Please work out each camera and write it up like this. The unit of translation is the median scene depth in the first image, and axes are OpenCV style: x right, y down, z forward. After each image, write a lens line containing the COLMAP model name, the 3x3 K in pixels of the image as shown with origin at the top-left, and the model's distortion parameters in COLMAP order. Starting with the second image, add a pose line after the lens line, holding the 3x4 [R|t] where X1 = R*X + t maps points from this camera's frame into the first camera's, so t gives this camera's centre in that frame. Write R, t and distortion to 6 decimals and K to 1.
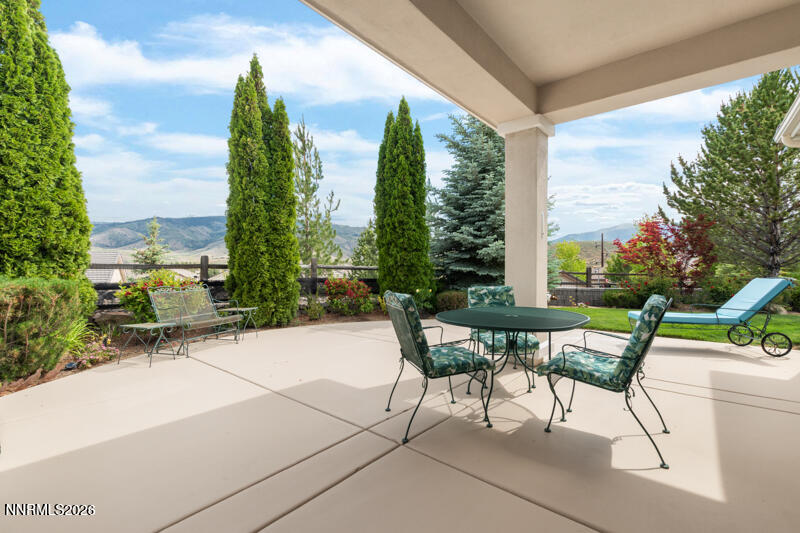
lens RADIAL K [[355.4, 0, 401.6], [0, 355.4, 264.7], [0, 0, 1]] dist [0.001066, -0.000594]
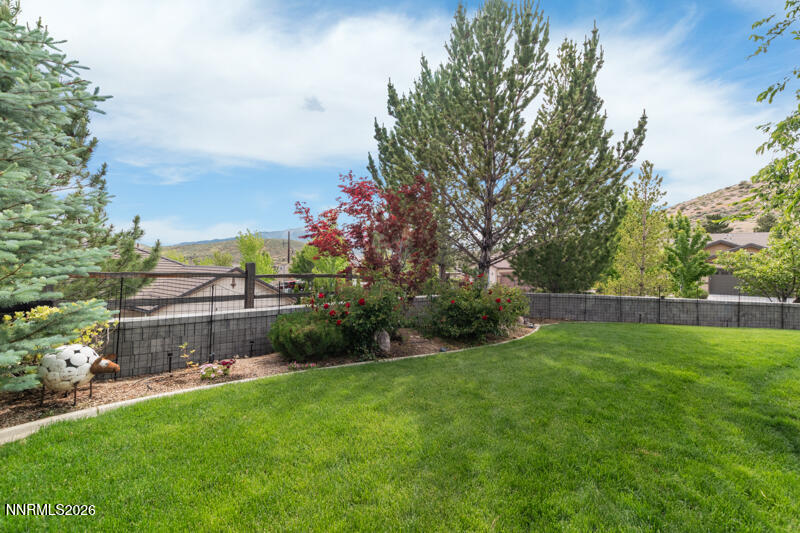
lens RADIAL K [[355.4, 0, 401.6], [0, 355.4, 264.7], [0, 0, 1]] dist [0.001066, -0.000594]
pose [[0.681114, 0.005729, 0.732155, 0.346042], [-0.013784, 0.999892, 0.004999, 0.004308], [-0.732047, -0.013497, 0.681120, 0.574432]]
